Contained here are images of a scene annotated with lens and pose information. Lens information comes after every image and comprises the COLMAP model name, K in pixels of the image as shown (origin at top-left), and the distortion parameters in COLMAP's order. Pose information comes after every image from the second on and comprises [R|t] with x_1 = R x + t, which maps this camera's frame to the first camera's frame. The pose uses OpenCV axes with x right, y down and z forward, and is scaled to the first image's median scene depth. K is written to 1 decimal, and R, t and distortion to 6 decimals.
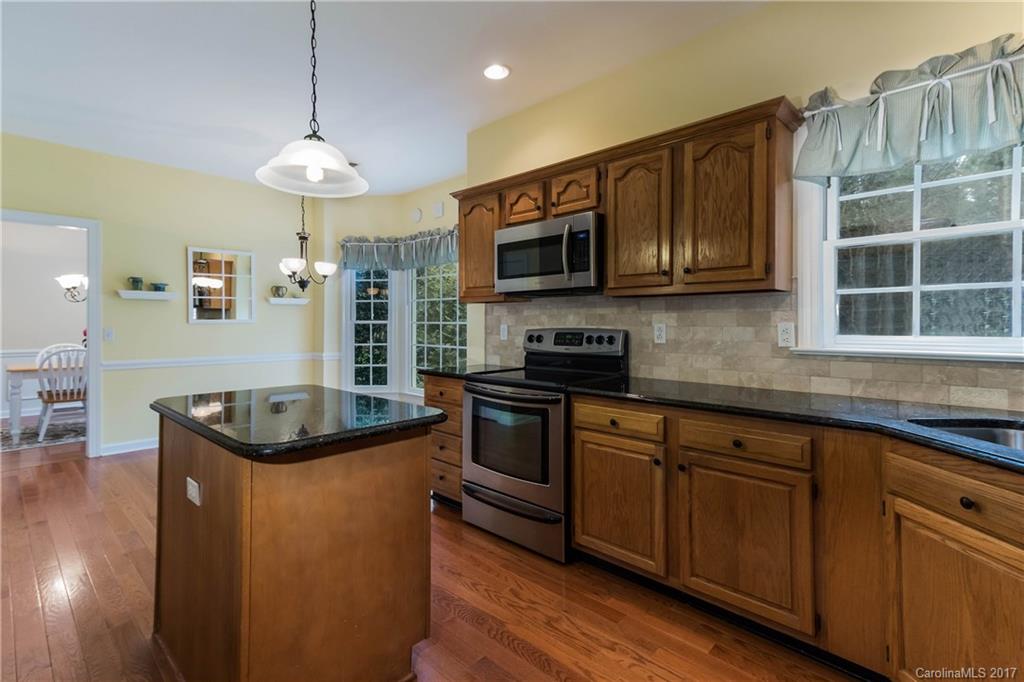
lens RADIAL K [[473.7, 0, 498.9], [0, 473.7, 305.1], [0, 0, 1]] dist [0.004588, 0.000039]
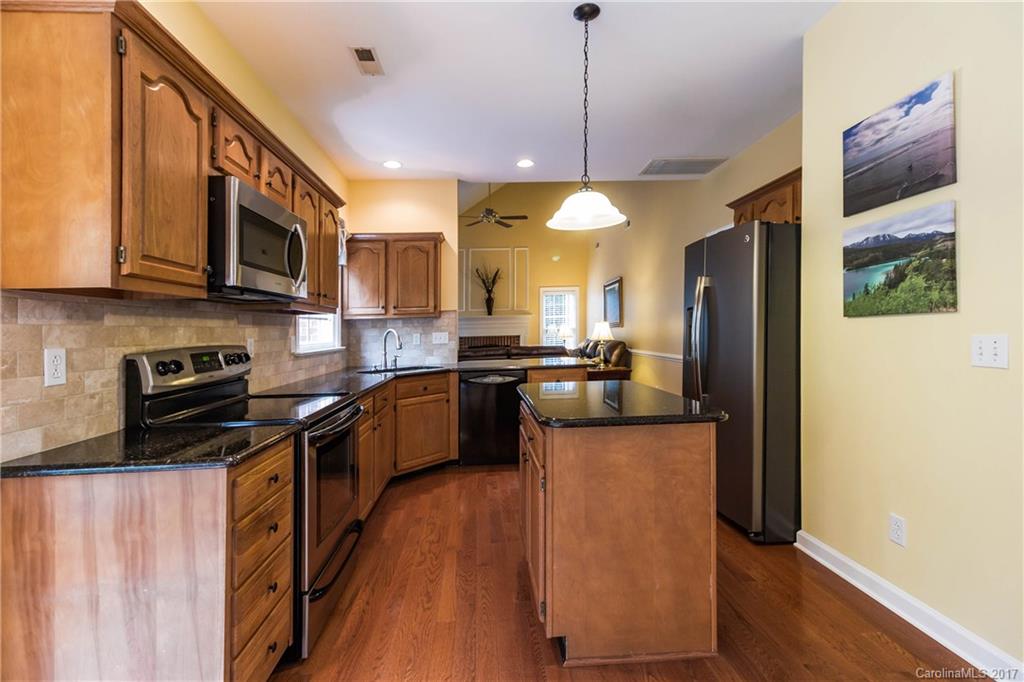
lens RADIAL K [[473.7, 0, 507.5], [0, 473.7, 339.1], [0, 0, 1]] dist [0.004588, 0.000039]
pose [[-0.739053, 0.003932, 0.673636, -0.624615], [-0.002942, 0.999955, -0.009065, 0.041006], [-0.673641, -0.008681, -0.739008, 1.173722]]
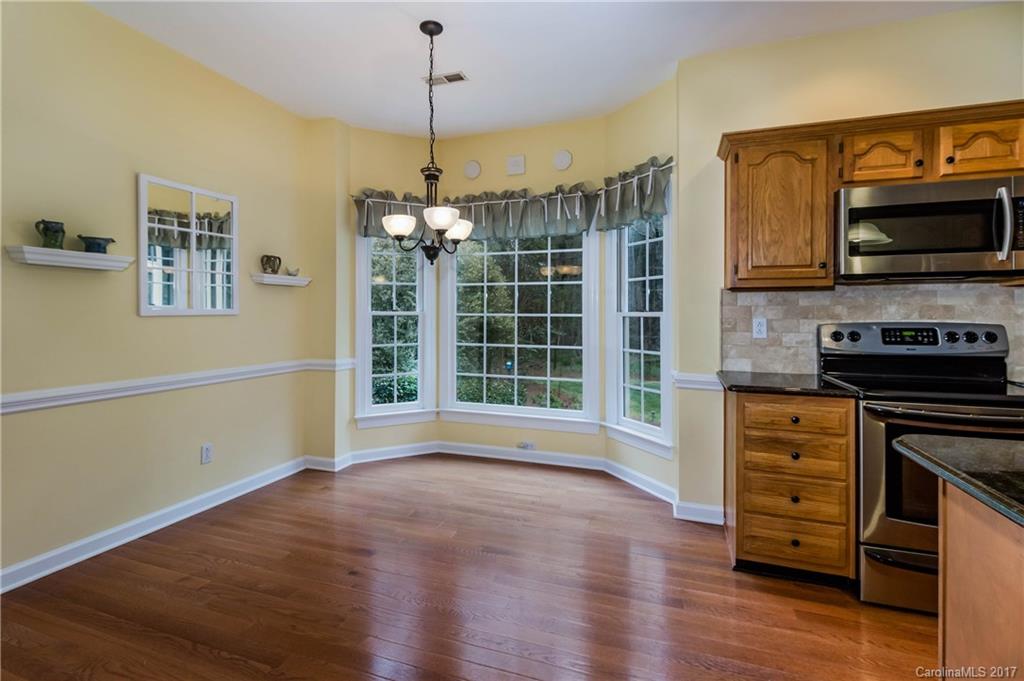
lens RADIAL K [[473.7, 0, 500.2], [0, 473.7, 304.0], [0, 0, 1]] dist [0.004588, 0.000039]
pose [[0.912344, 0.006812, 0.409367, -0.768009], [-0.014149, 0.999789, 0.014897, 0.014957], [-0.409179, -0.019383, 0.912248, 0.538137]]
